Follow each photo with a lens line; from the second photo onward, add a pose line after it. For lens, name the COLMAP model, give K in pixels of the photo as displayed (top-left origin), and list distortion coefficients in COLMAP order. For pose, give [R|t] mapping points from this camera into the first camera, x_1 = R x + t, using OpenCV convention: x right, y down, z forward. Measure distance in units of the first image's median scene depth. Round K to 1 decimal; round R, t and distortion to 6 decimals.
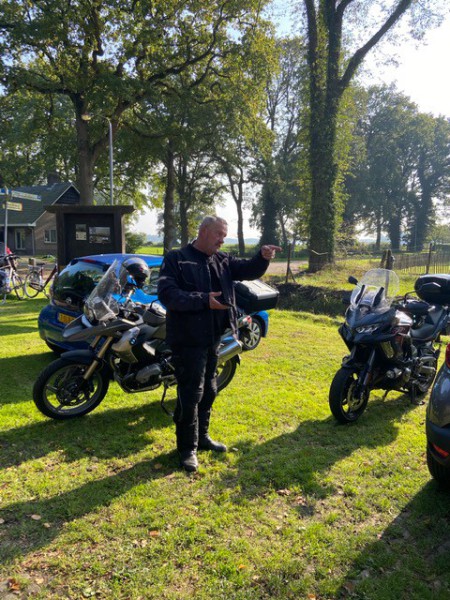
lens RADIAL K [[451.2, 0, 223.3], [0, 451.2, 297.2], [0, 0, 1]] dist [0.043606, -0.011544]
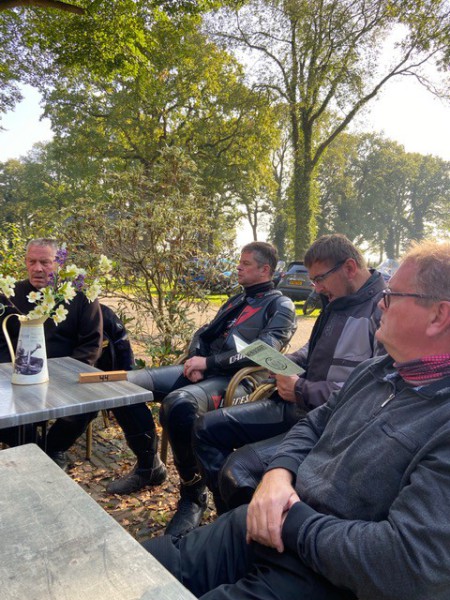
lens RADIAL K [[451.2, 0, 226.9], [0, 451.2, 301.7], [0, 0, 1]] dist [0.043606, -0.011544]
pose [[0.999330, 0.014105, -0.033777, 0.002764], [-0.015056, 0.999493, -0.028066, 0.035344], [0.033364, 0.028556, 0.999035, -0.252356]]
